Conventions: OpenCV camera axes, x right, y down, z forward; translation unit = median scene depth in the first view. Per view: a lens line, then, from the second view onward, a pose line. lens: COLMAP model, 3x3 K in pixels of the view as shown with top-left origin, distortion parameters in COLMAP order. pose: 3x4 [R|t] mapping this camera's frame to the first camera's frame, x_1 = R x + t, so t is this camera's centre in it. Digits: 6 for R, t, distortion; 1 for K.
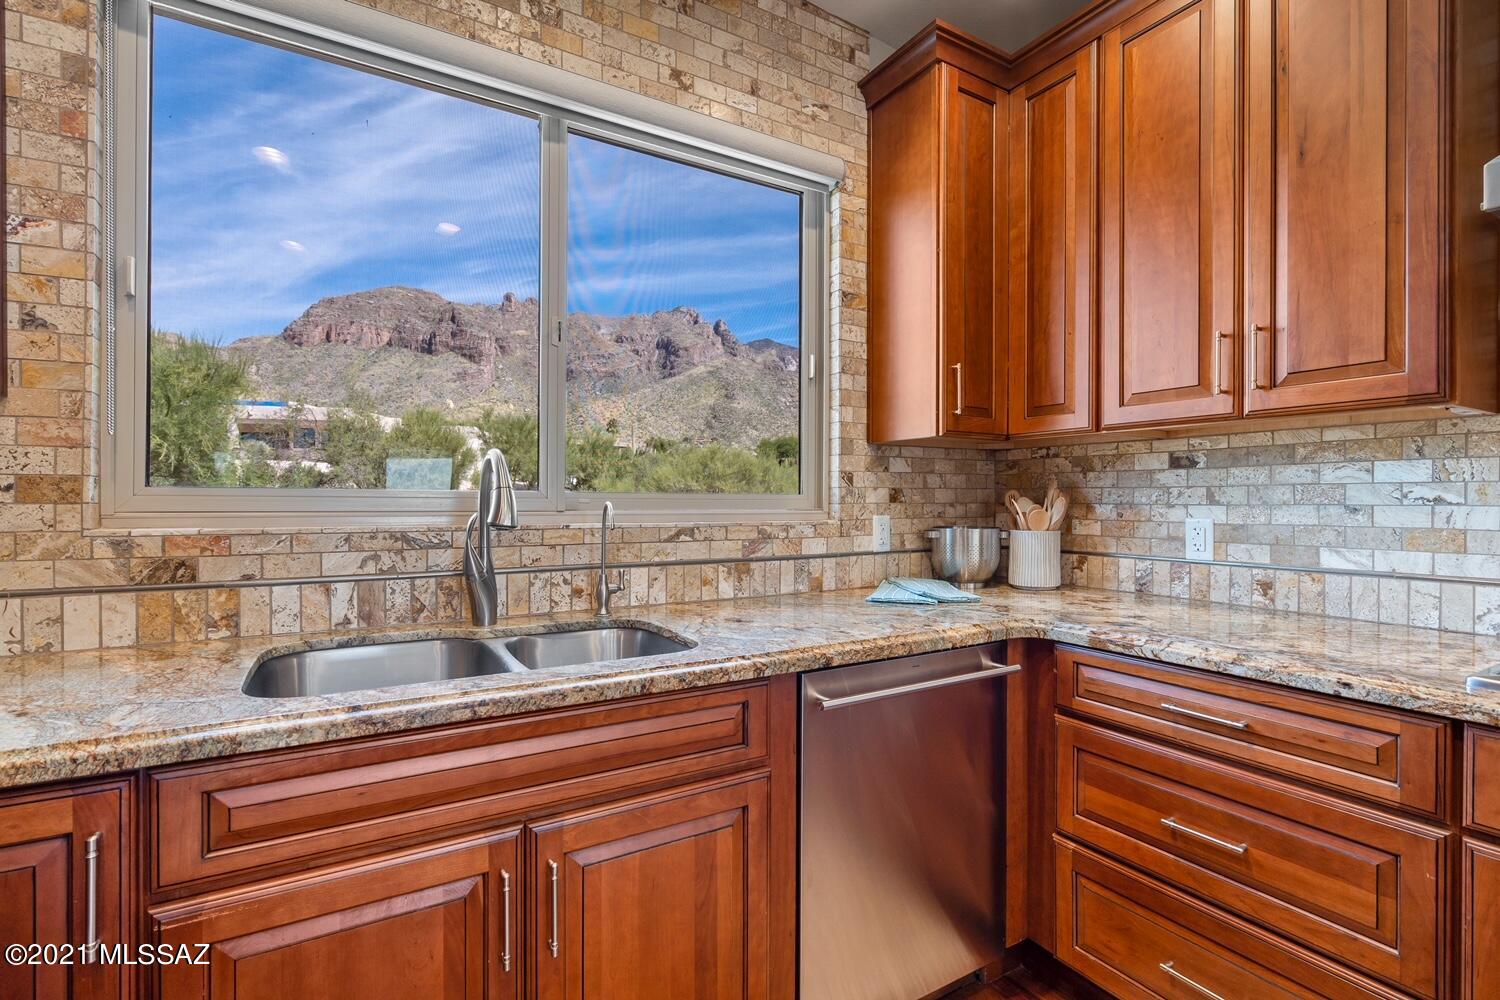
lens RADIAL K [[694.2, 0, 757.5], [0, 694.2, 501.7], [0, 0, 1]] dist [-0.002797, 0.000049]
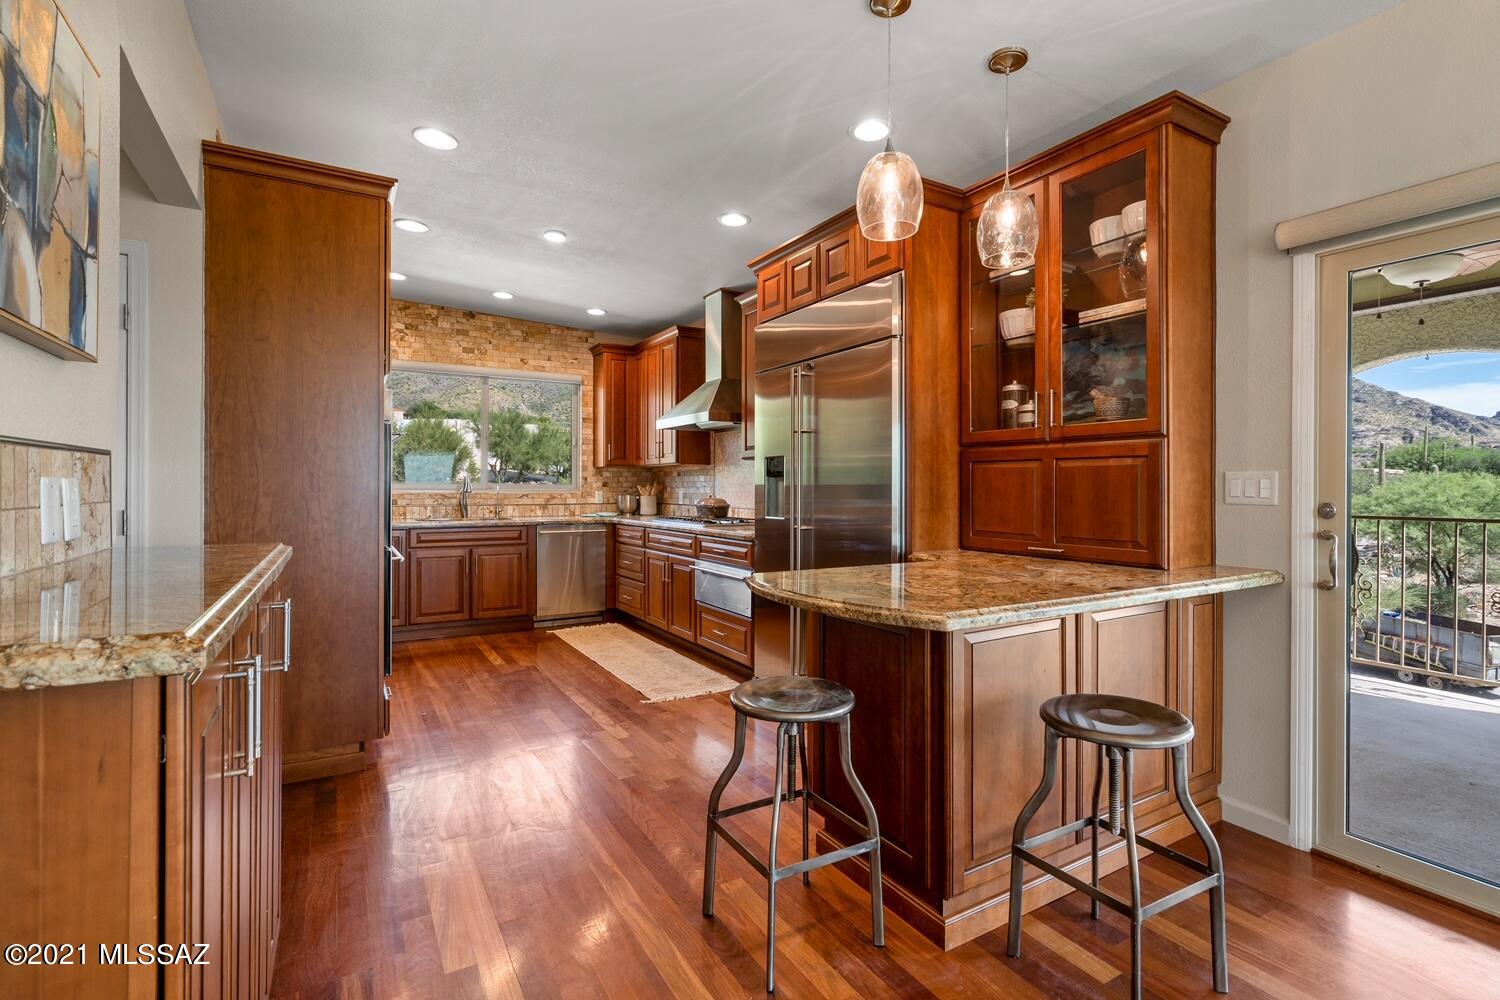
lens RADIAL K [[694.2, 0, 744.5], [0, 694.2, 481.7], [0, 0, 1]] dist [-0.002797, 0.000049]
pose [[0.999923, -0.000724, -0.012375, 0.958069], [0.000599, 0.999949, -0.010041, 0.011209], [0.012382, 0.010032, 0.999873, -2.247759]]
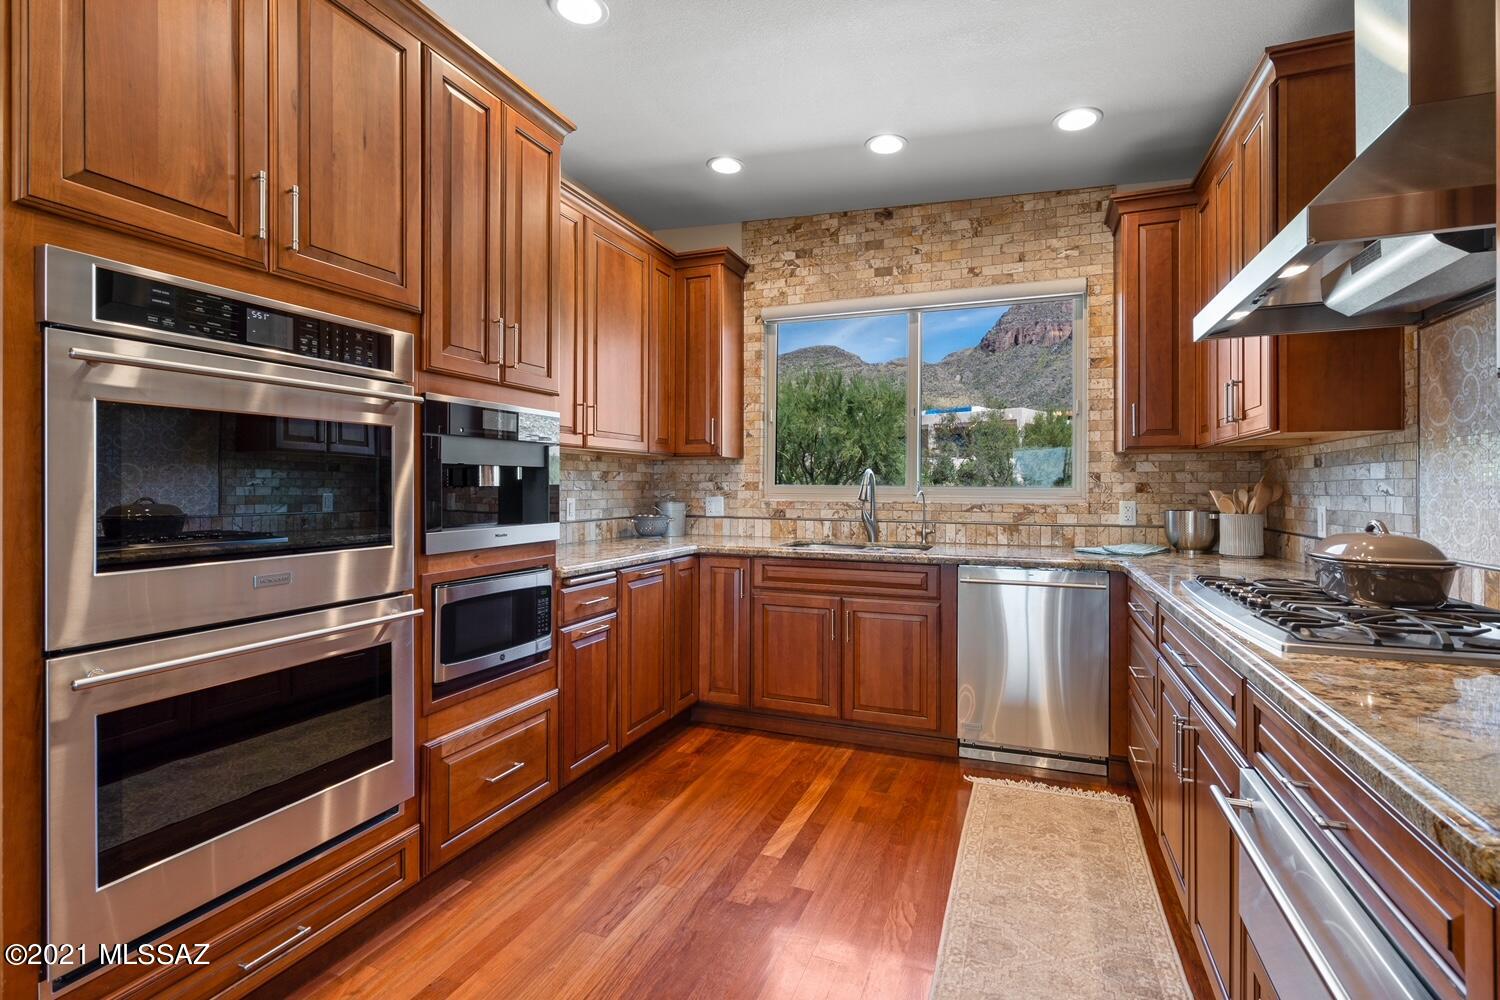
lens RADIAL K [[694.2, 0, 755.9], [0, 694.2, 485.1], [0, 0, 1]] dist [-0.002797, 0.000049]
pose [[0.613031, -0.002830, -0.790054, 0.989785], [-0.005481, 0.999954, -0.007835, 0.001619], [0.790040, 0.009133, 0.612987, -0.622953]]
